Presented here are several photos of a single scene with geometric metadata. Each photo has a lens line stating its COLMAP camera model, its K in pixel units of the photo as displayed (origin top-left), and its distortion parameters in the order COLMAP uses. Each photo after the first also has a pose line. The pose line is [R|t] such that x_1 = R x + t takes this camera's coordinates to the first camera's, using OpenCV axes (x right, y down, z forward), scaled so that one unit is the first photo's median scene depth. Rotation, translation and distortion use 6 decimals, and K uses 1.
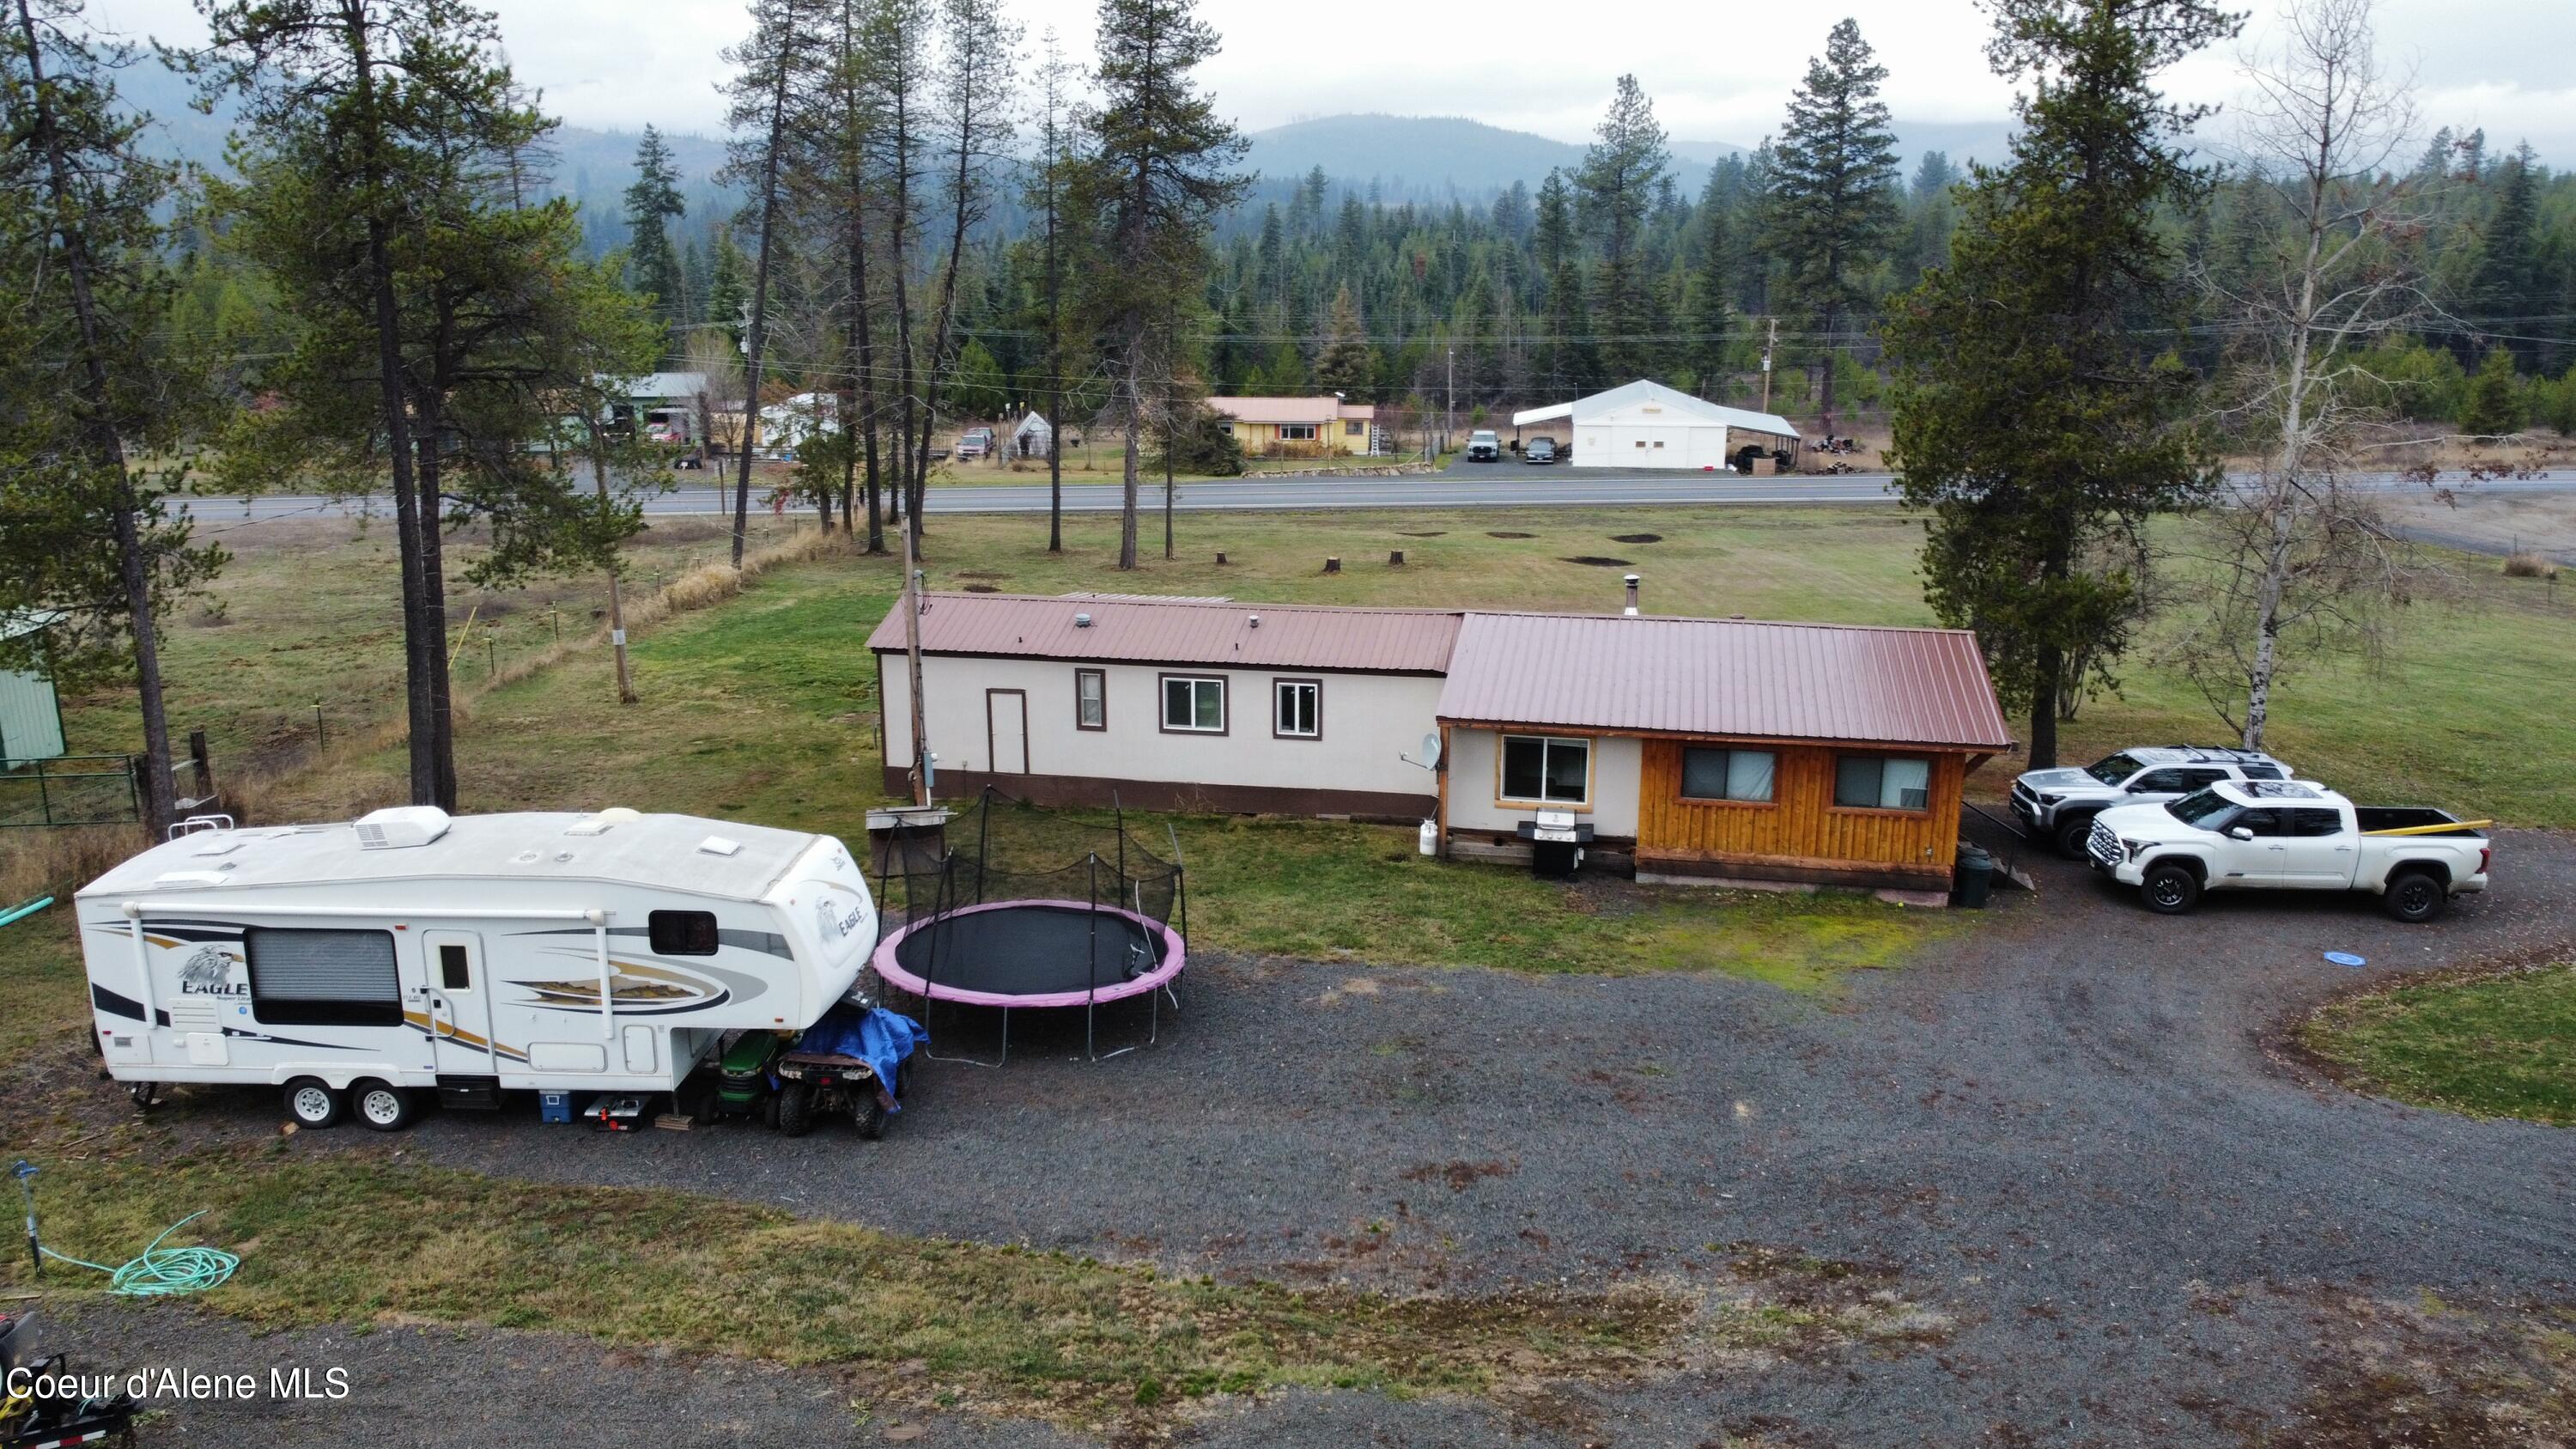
lens RADIAL K [[1937.3, 0, 1257.8], [0, 1937.3, 729.0], [0, 0, 1]] dist [0.024812, -0.034663]
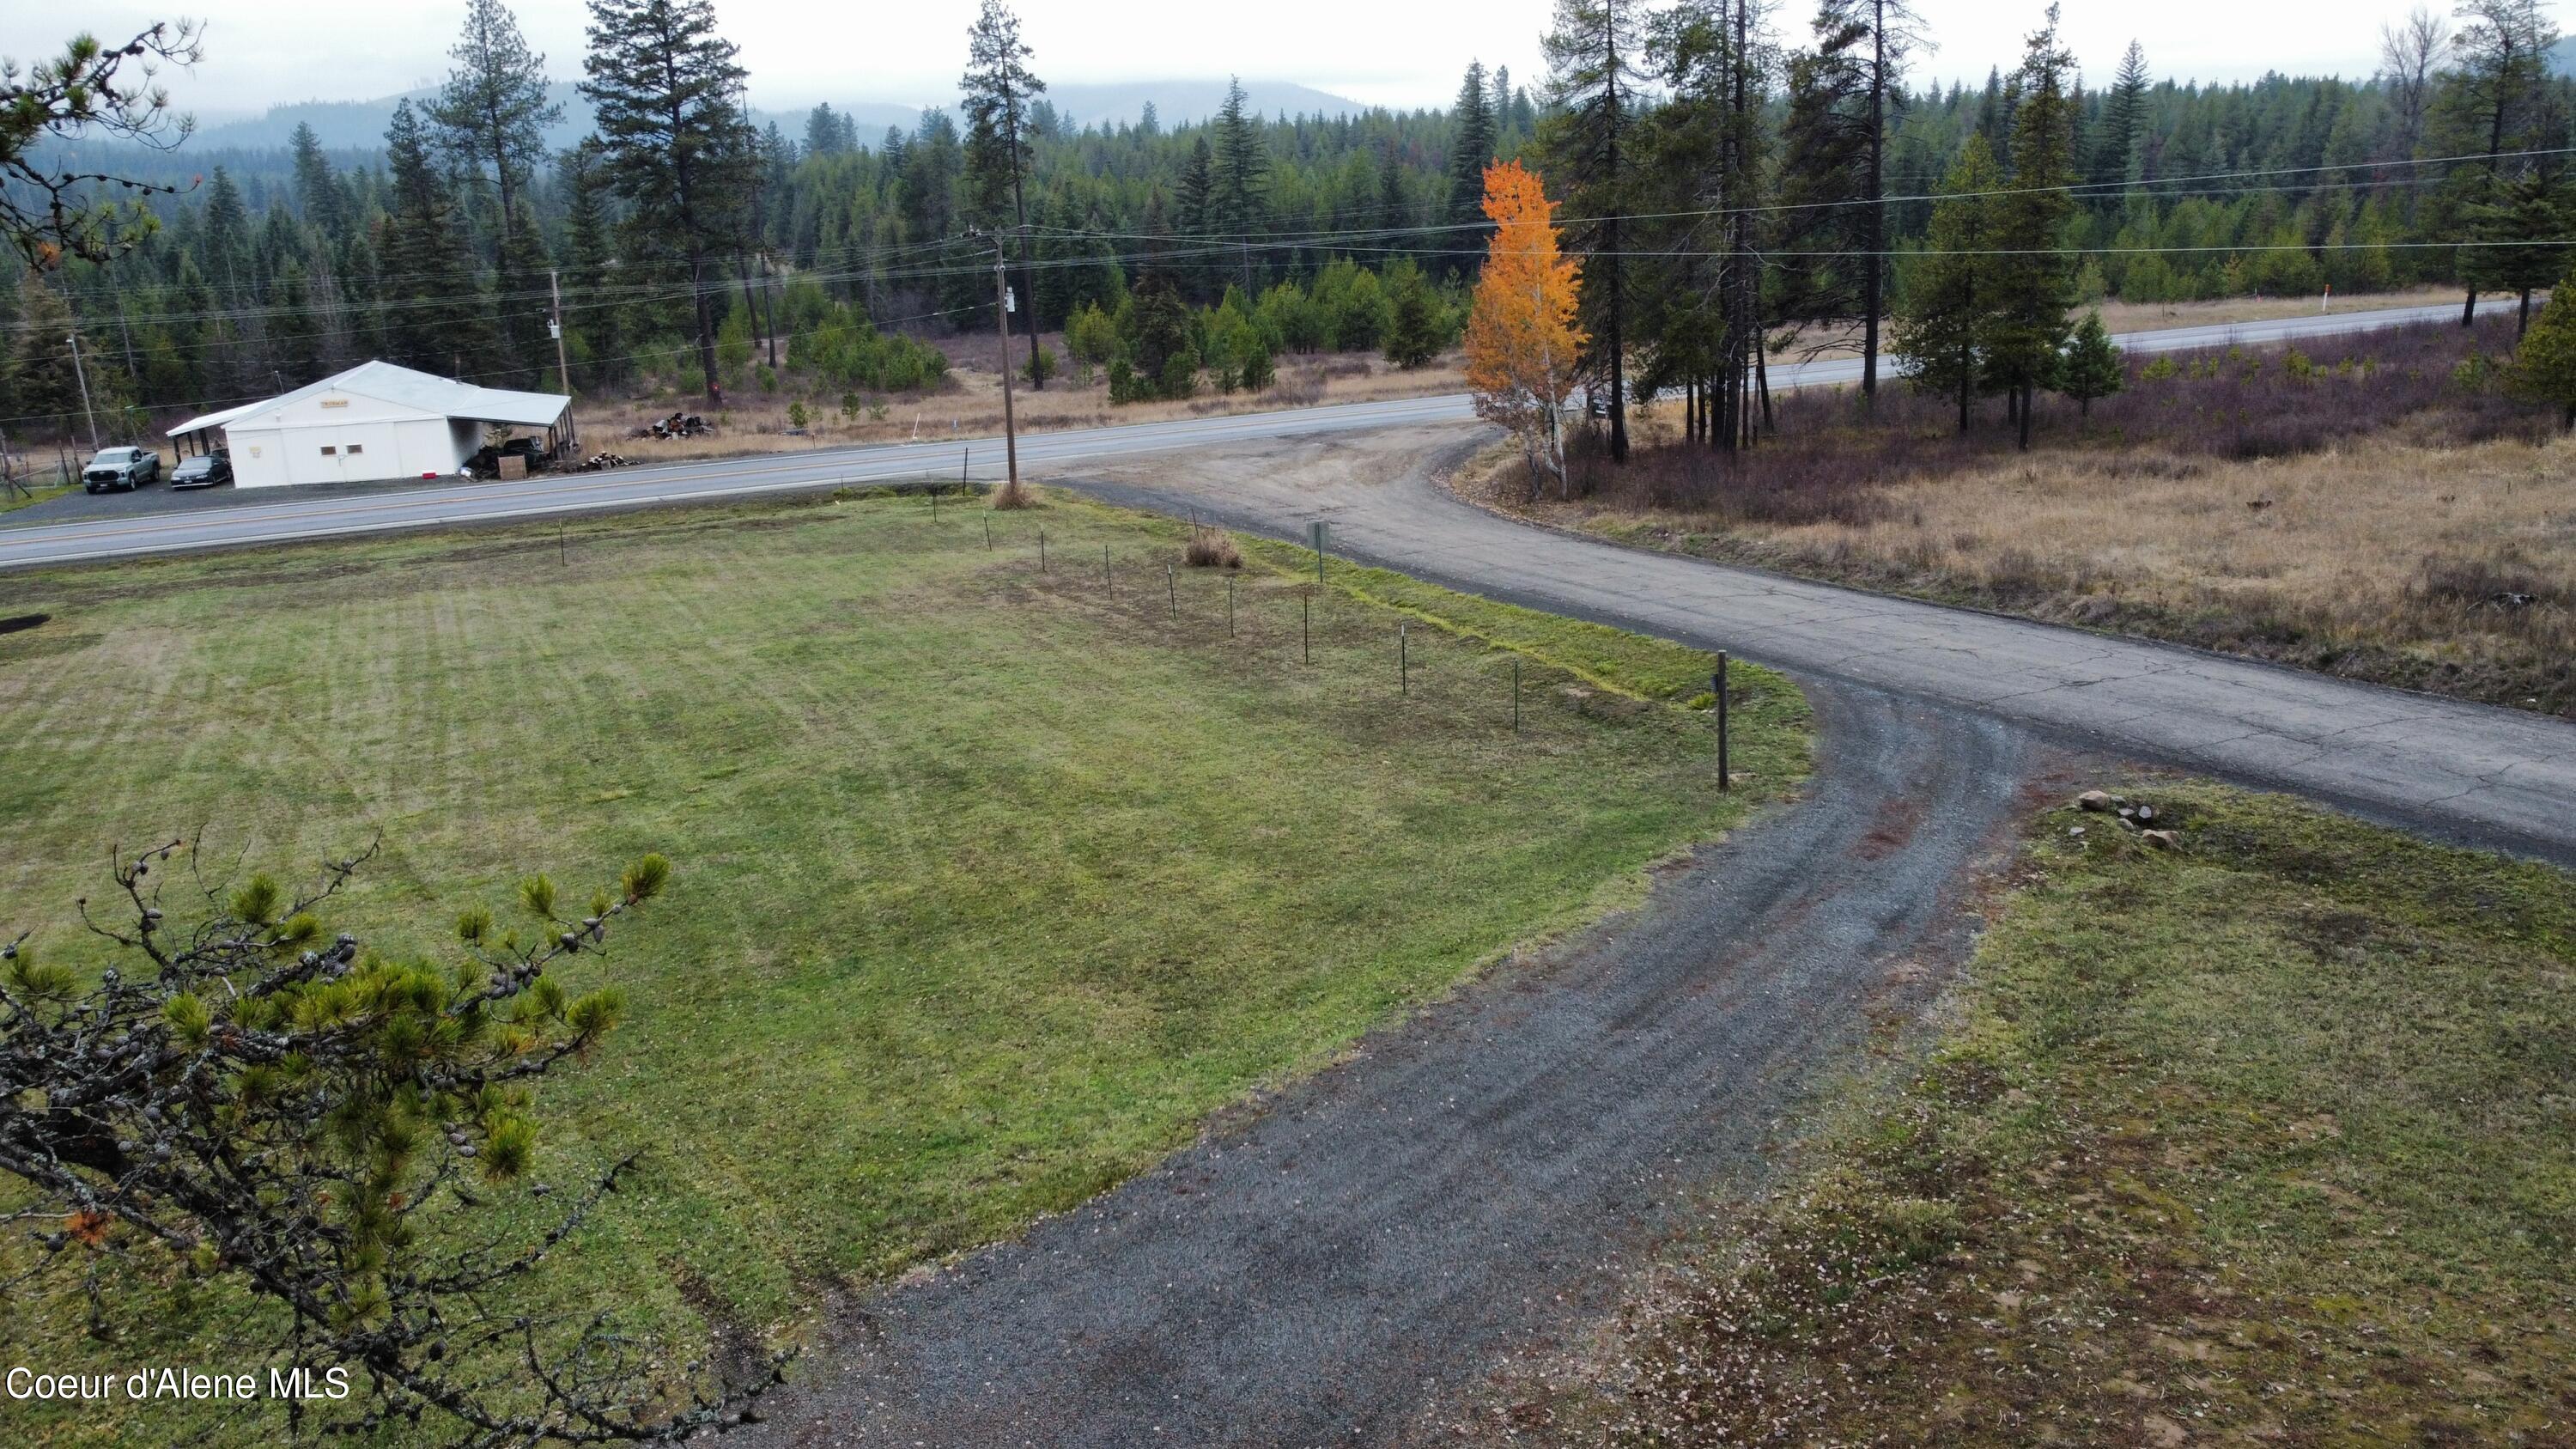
lens RADIAL K [[1937.3, 0, 1257.8], [0, 1937.3, 729.0], [0, 0, 1]] dist [0.024812, -0.034663]
pose [[0.924223, -0.135389, 0.357045, 0.221756], [0.129303, 0.990758, 0.040982, -0.024945], [-0.359294, 0.008290, 0.933188, 0.172425]]
